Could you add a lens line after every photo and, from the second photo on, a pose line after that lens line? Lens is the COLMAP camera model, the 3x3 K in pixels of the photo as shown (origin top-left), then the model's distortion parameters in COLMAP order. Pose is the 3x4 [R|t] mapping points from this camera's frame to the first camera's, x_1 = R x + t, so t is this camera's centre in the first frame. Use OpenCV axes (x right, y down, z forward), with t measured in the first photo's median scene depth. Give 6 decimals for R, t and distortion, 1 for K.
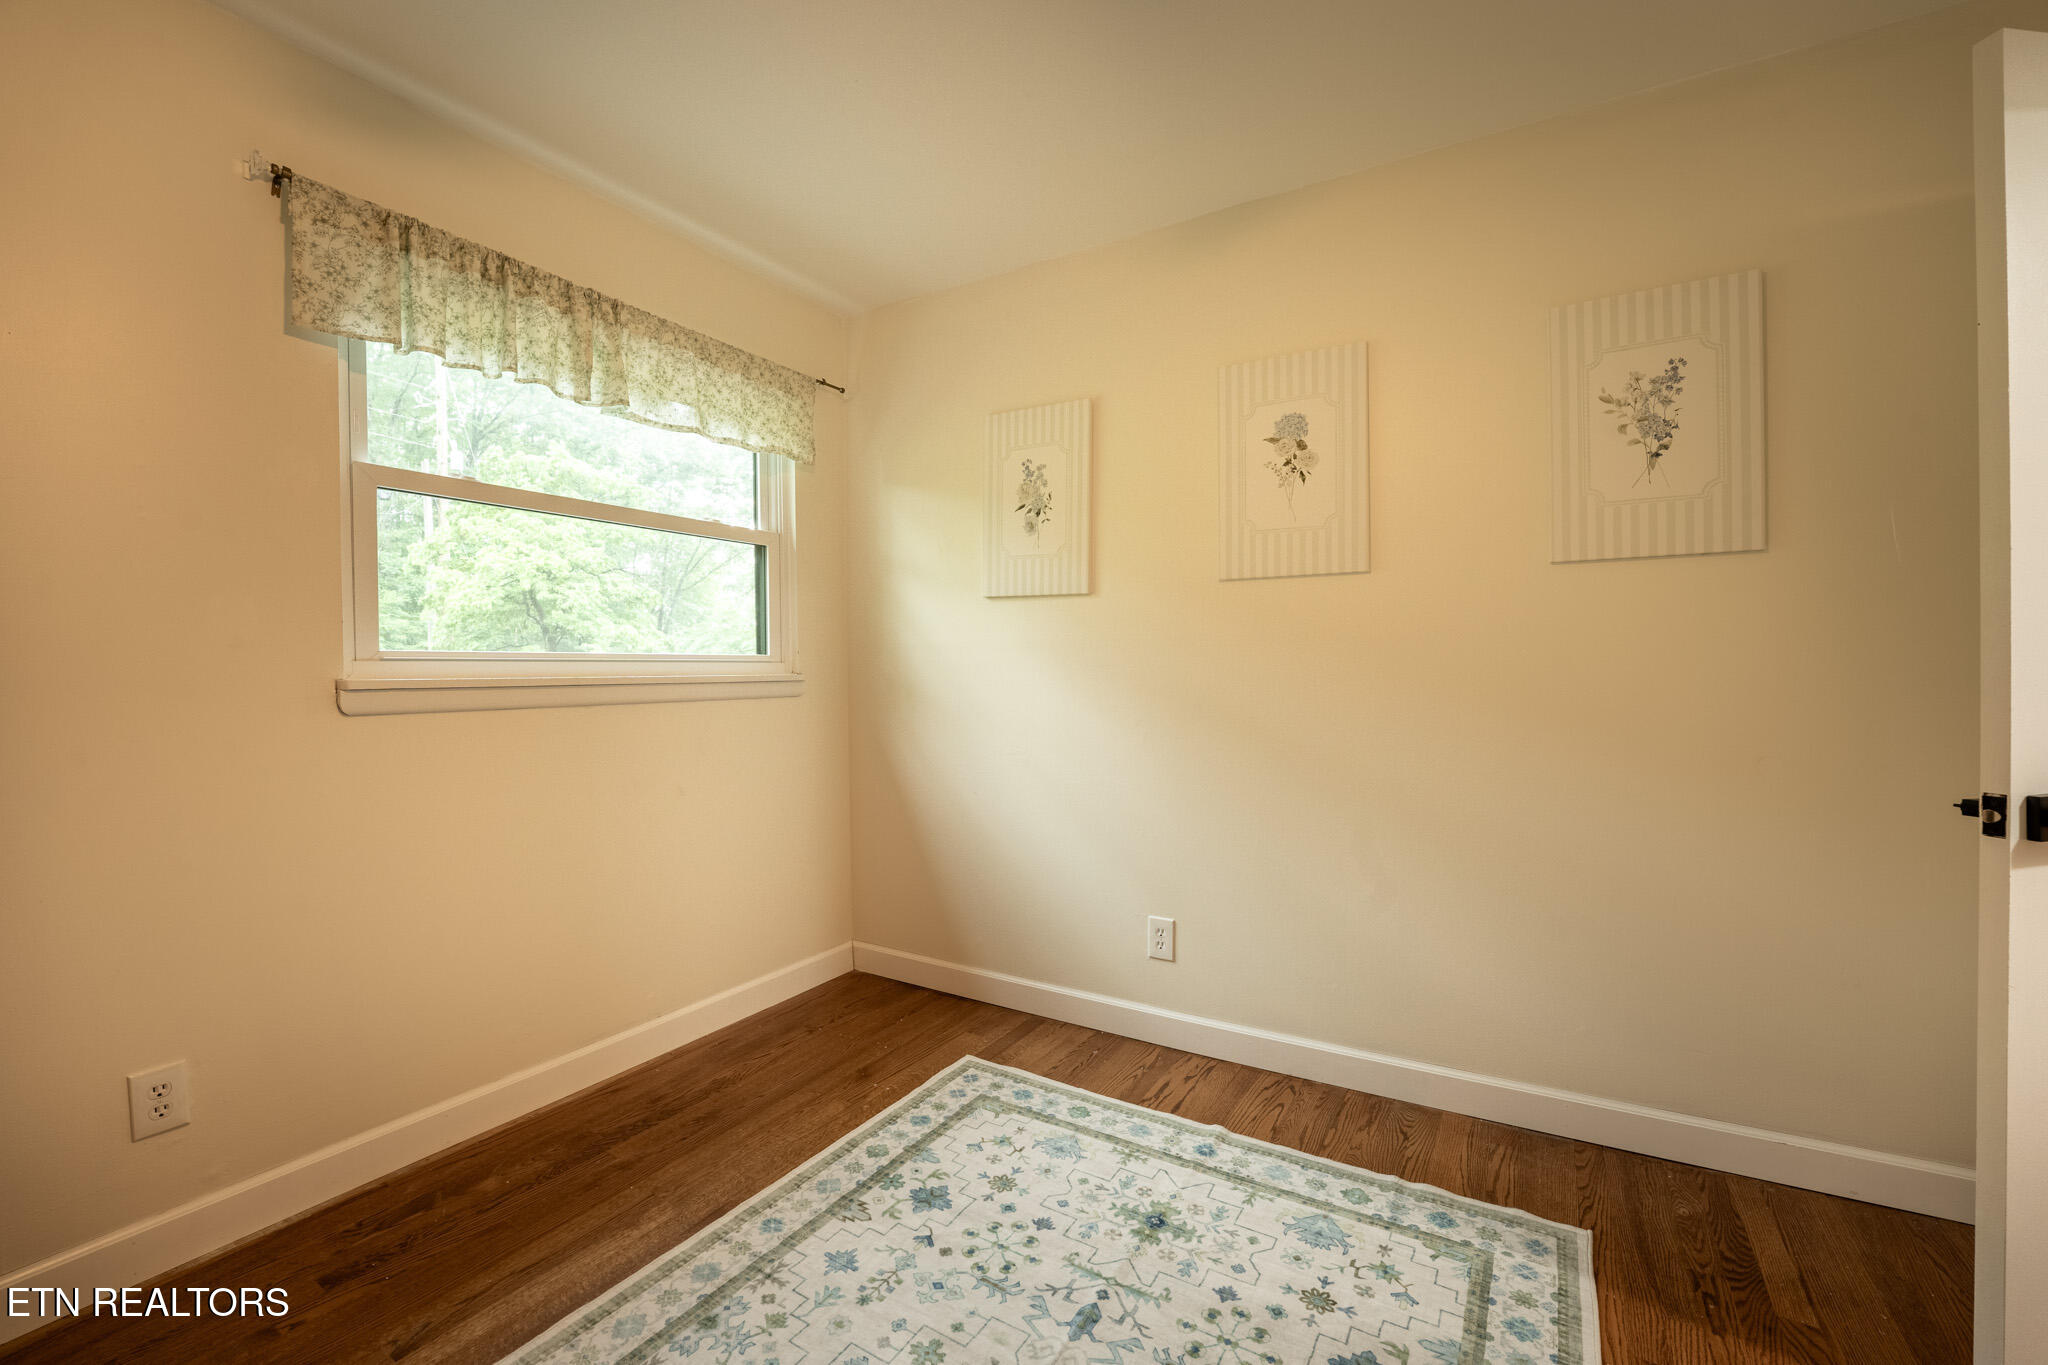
lens RADIAL K [[837.6, 0, 1022.1], [0, 837.6, 682.8], [0, 0, 1]] dist [-0.024980, 0.000992]
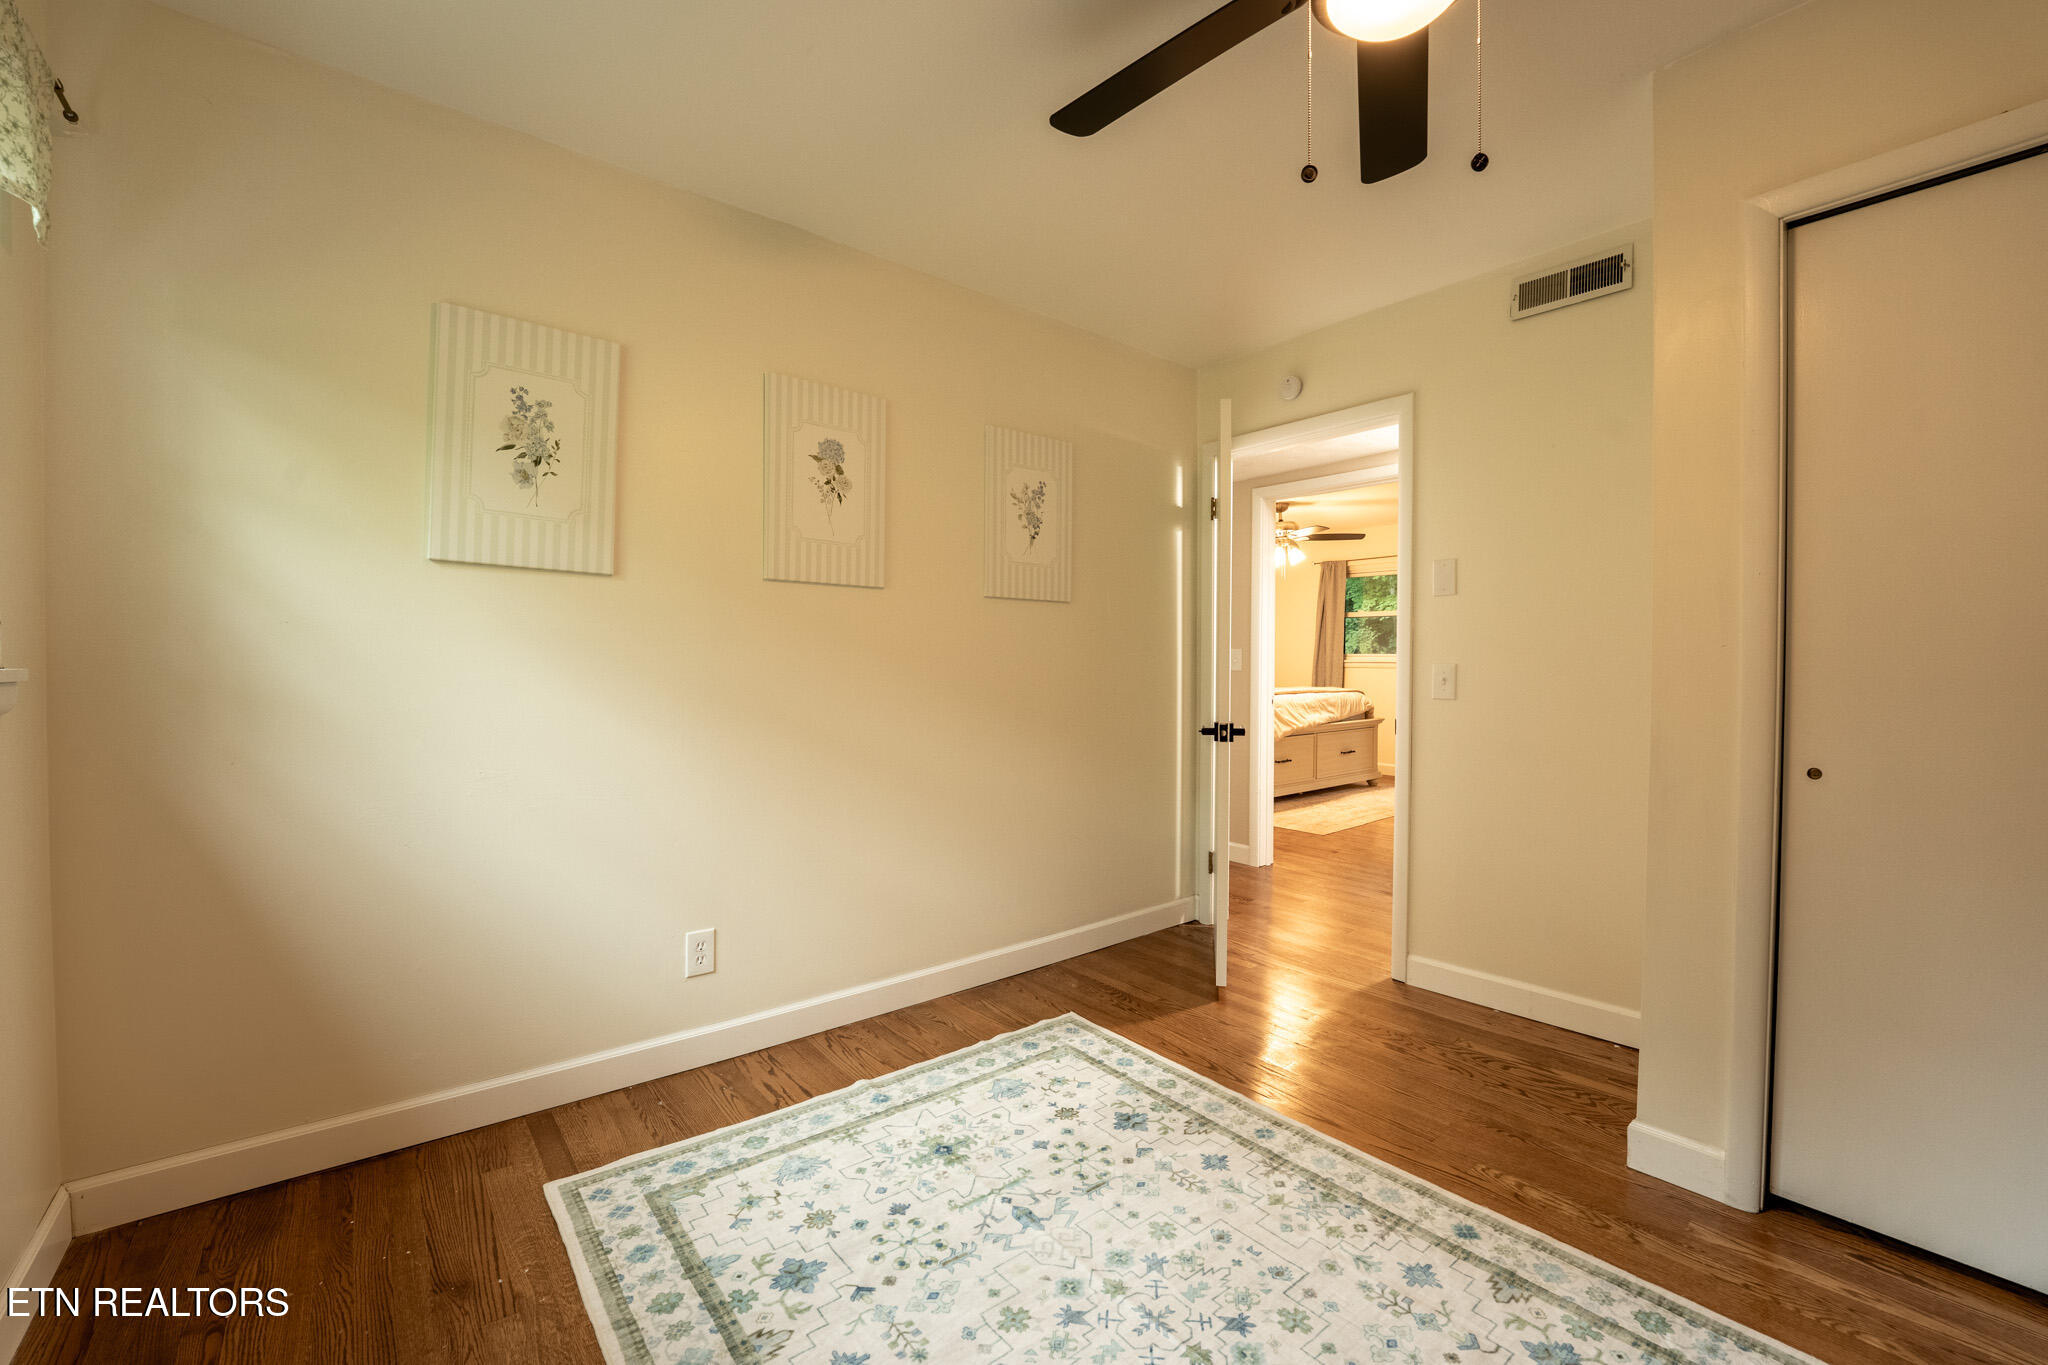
lens RADIAL K [[837.6, 0, 1028.6], [0, 837.6, 680.8], [0, 0, 1]] dist [-0.024980, 0.000992]
pose [[0.335184, -0.007231, 0.942125, -0.732160], [0.006642, 0.999964, 0.005312, -0.001985], [-0.942129, 0.004478, 0.335220, 0.420624]]
